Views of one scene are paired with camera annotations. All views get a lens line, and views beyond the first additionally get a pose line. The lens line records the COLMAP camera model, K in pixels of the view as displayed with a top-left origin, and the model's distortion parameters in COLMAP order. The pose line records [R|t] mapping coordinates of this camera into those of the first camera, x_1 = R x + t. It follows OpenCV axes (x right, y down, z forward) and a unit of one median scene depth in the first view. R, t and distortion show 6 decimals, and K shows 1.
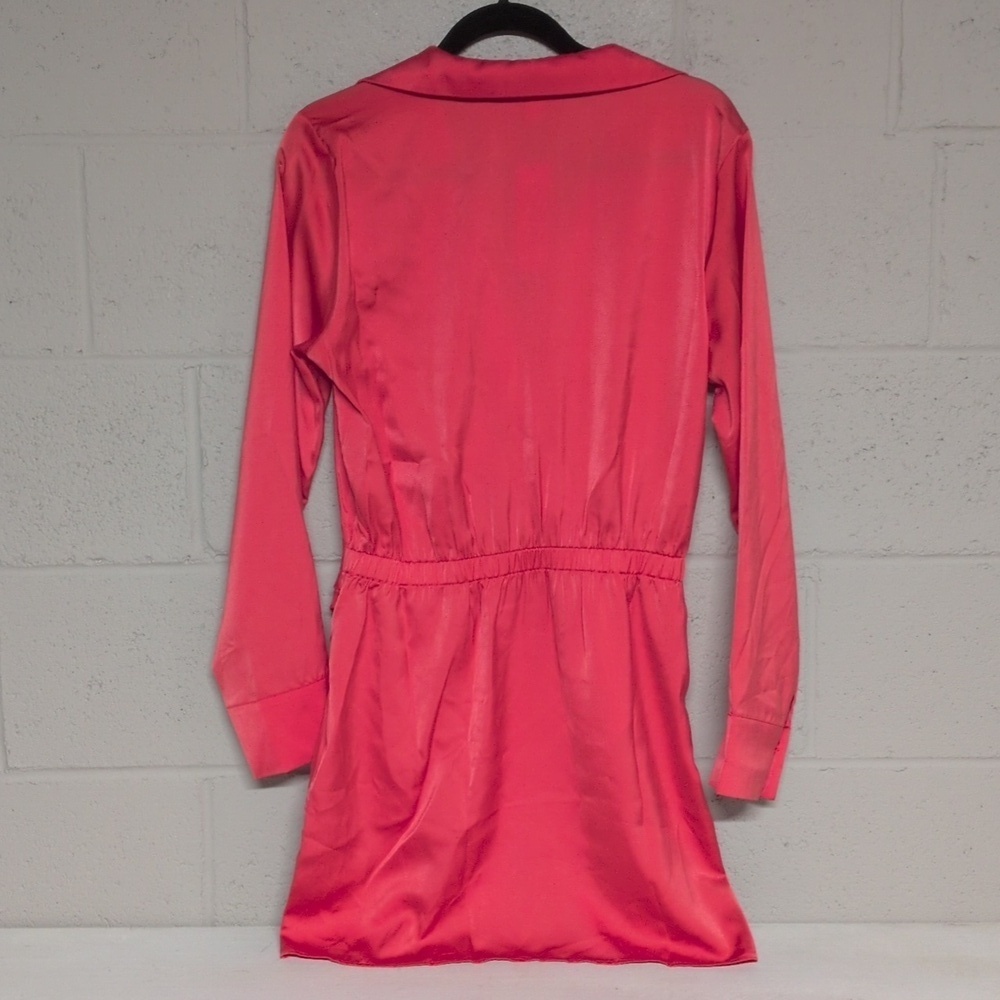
lens RADIAL K [[1651.1, 0, 500.0], [0, 1651.1, 500.0], [0, 0, 1]] dist [0.139951, -0.294976]
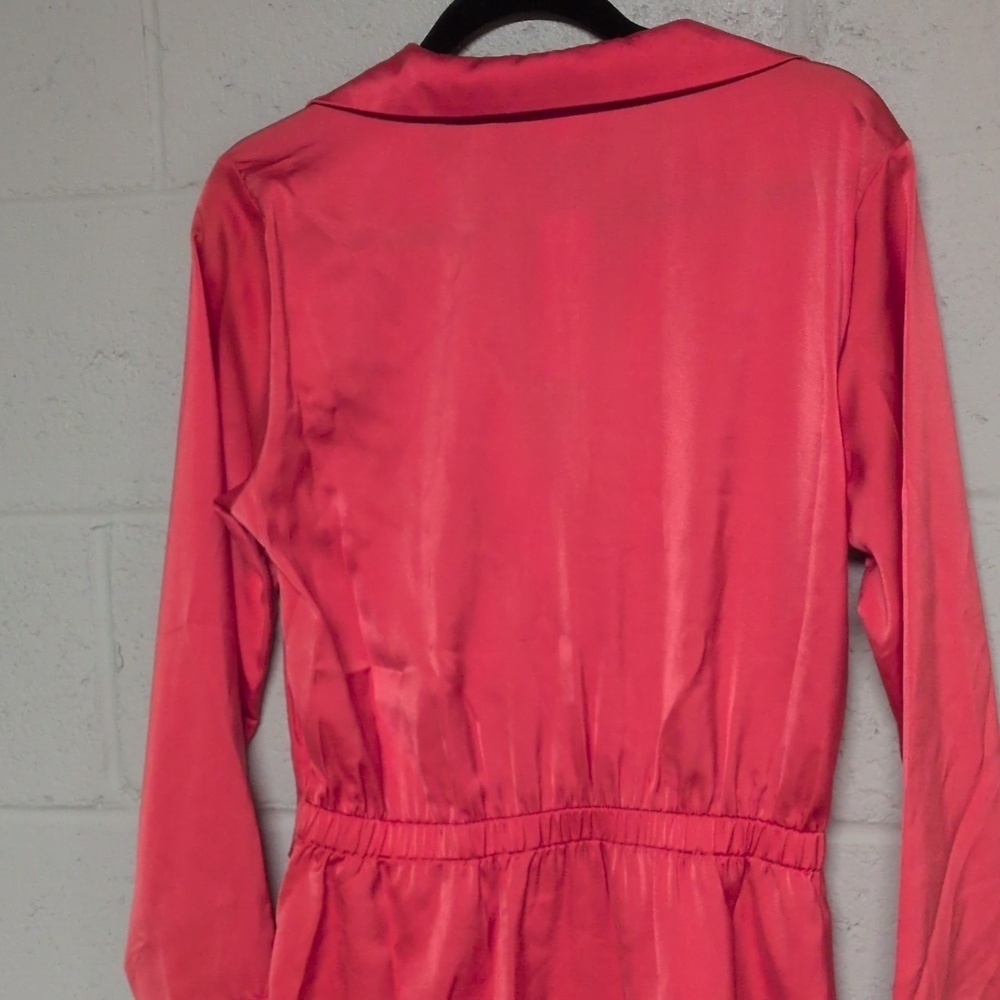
lens RADIAL K [[1651.1, 0, 500.0], [0, 1651.1, 500.0], [0, 0, 1]] dist [0.139951, -0.294976]
pose [[0.972891, -0.007728, -0.231133, 0.140537], [-0.004664, 0.998582, -0.053024, -0.055772], [0.231215, 0.052664, 0.971476, 0.367252]]
